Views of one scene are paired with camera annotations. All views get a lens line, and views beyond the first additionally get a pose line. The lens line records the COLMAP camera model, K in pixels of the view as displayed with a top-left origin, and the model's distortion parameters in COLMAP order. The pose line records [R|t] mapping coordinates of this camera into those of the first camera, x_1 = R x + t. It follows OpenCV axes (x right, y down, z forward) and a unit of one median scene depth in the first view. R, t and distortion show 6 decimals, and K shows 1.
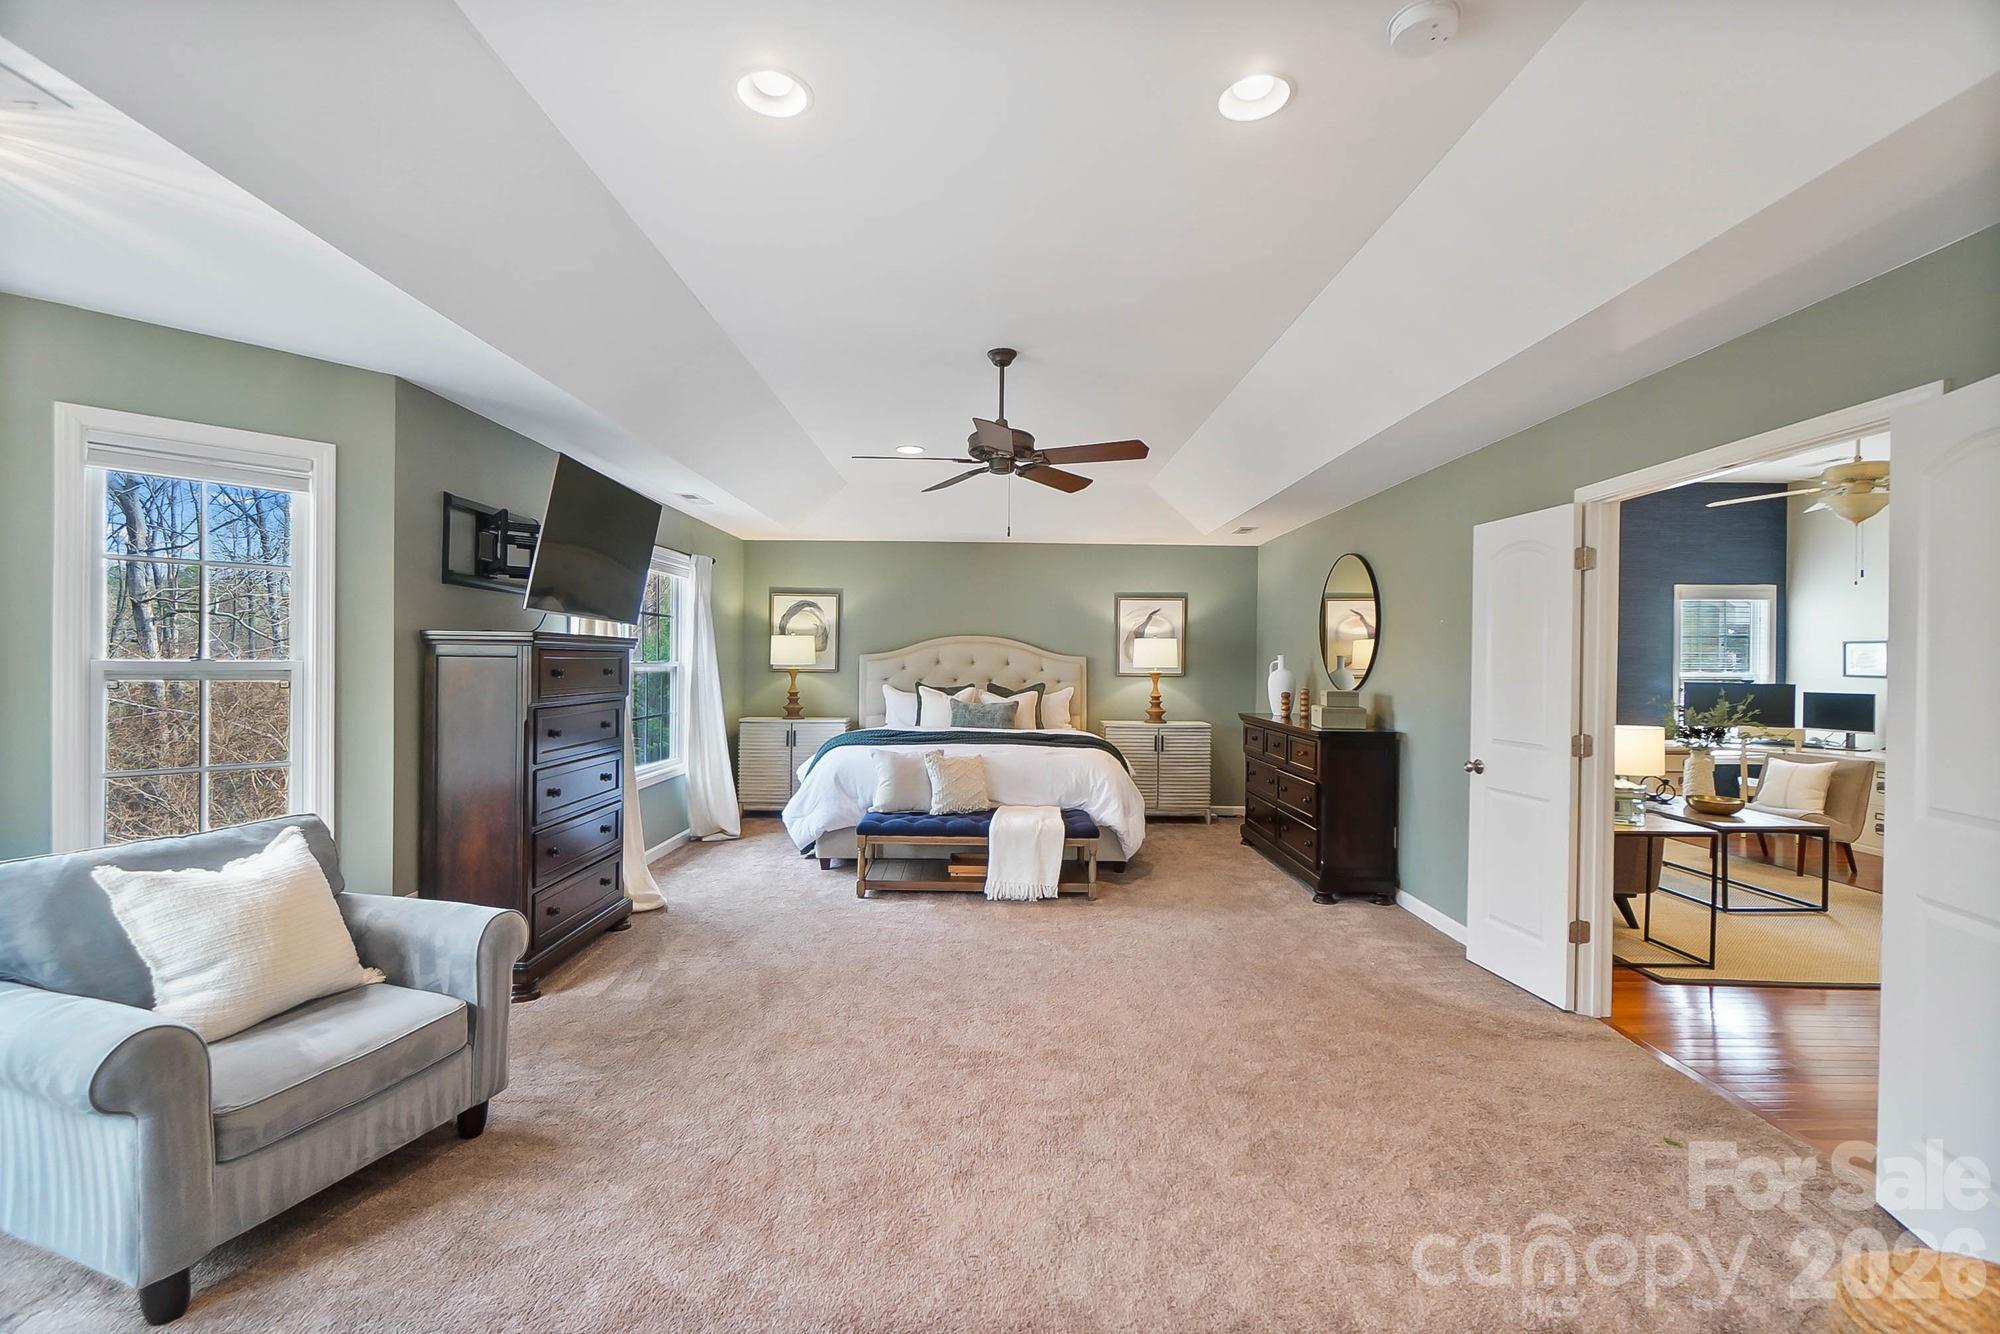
lens RADIAL K [[857.8, 0, 981.5], [0, 857.8, 665.3], [0, 0, 1]] dist [-0.003030, -0.001758]
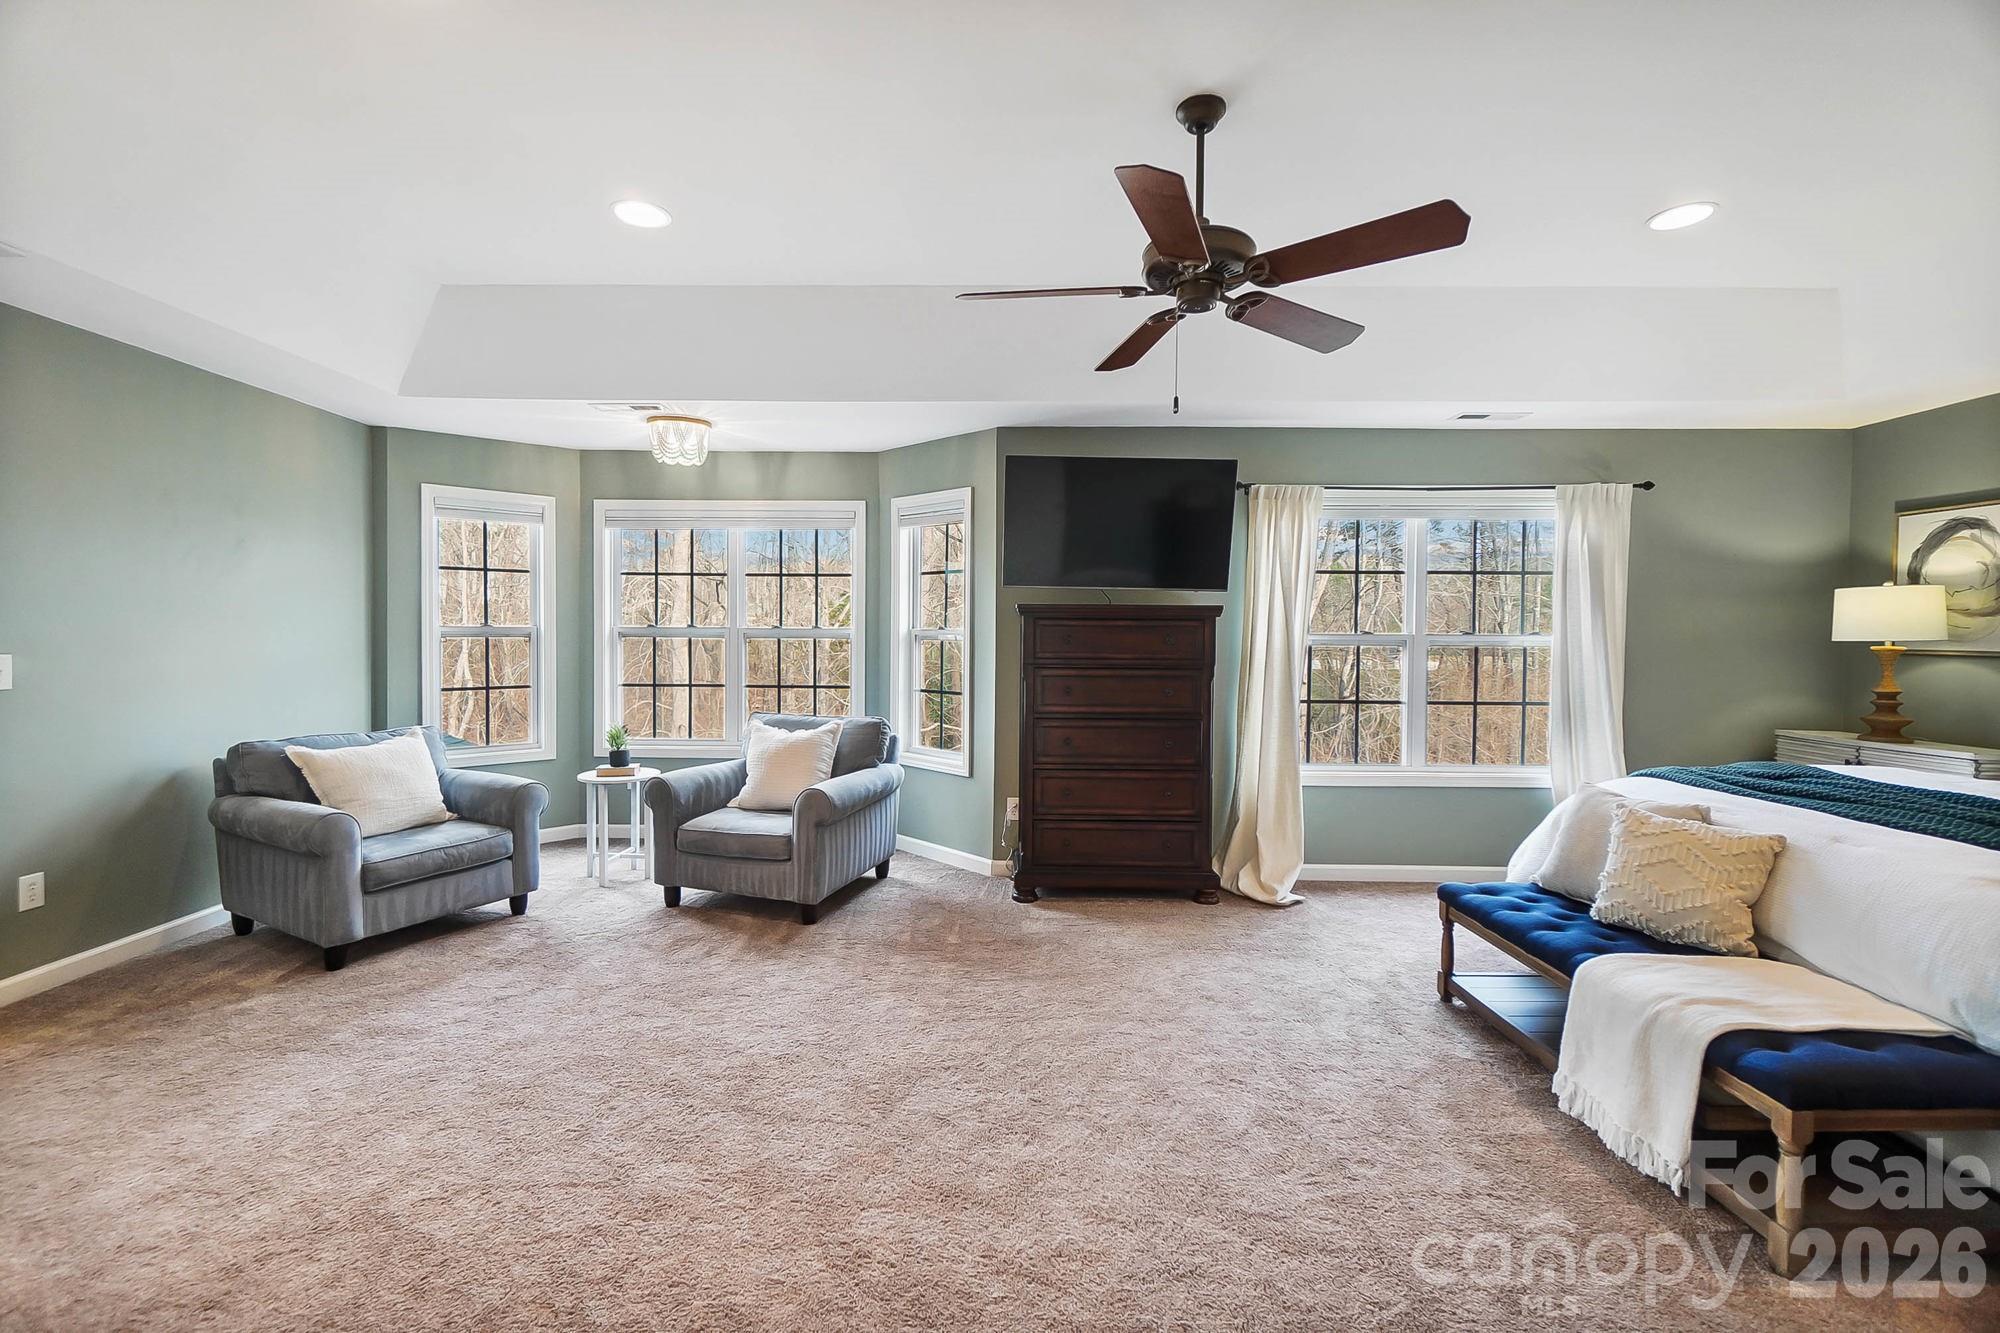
lens RADIAL K [[857.8, 0, 994.4], [0, 857.8, 654.5], [0, 0, 1]] dist [-0.003030, -0.001758]
pose [[0.000434, 0.015986, -0.999872, 0.720437], [-0.013068, 0.999787, 0.015979, 0.014976], [0.999915, 0.013059, 0.000643, 0.977420]]
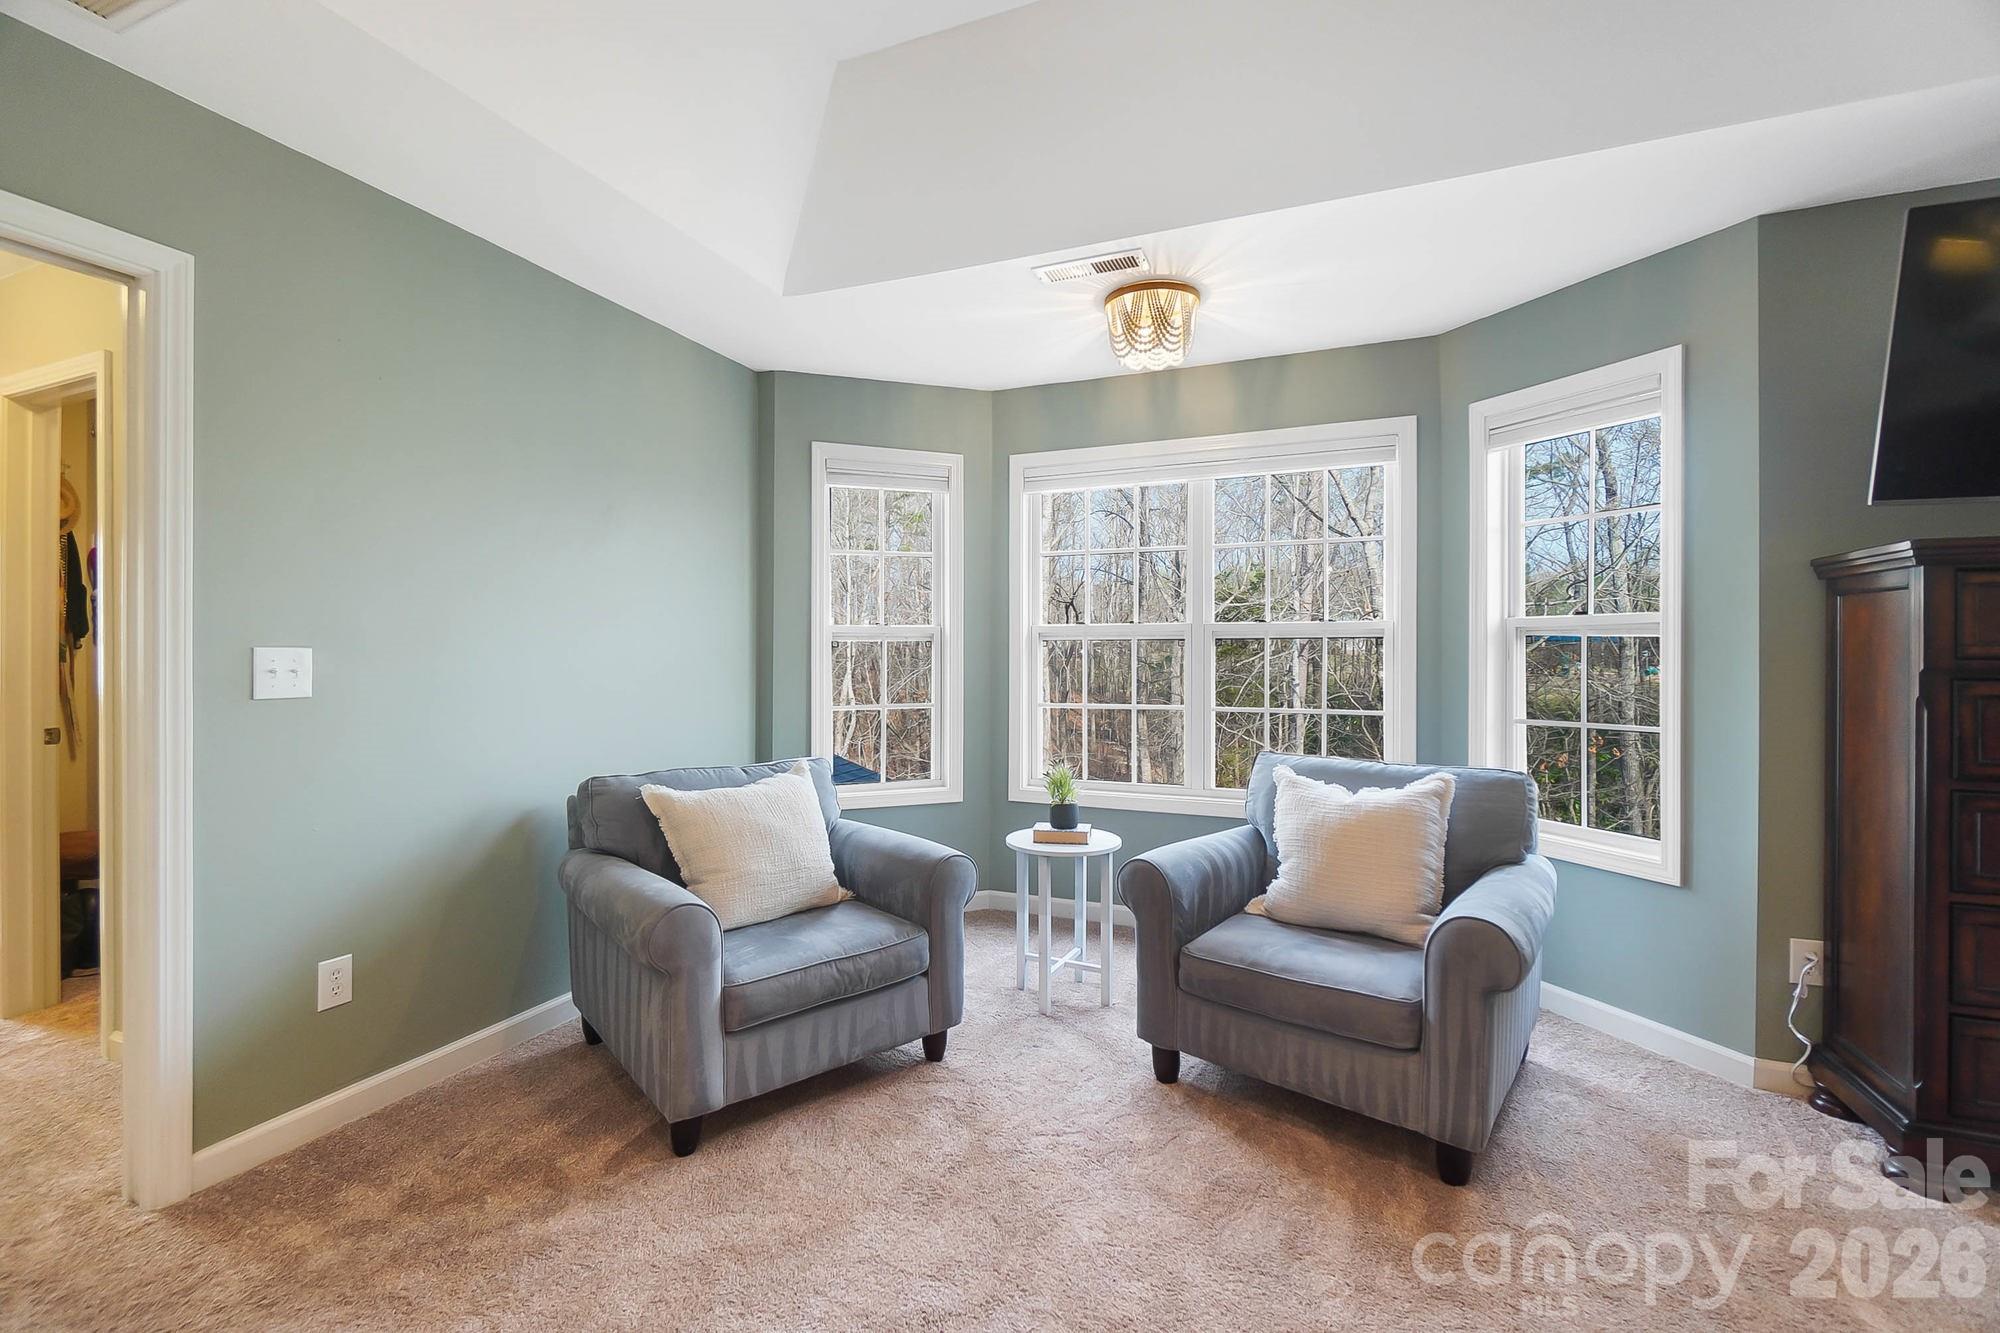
lens RADIAL K [[857.8, 0, 995.2], [0, 857.8, 660.2], [0, 0, 1]] dist [-0.003030, -0.001758]
pose [[-0.373393, -0.004026, -0.927664, 0.228878], [-0.009630, 0.999954, -0.000464, 0.047368], [0.927623, 0.008760, -0.373415, 0.656276]]
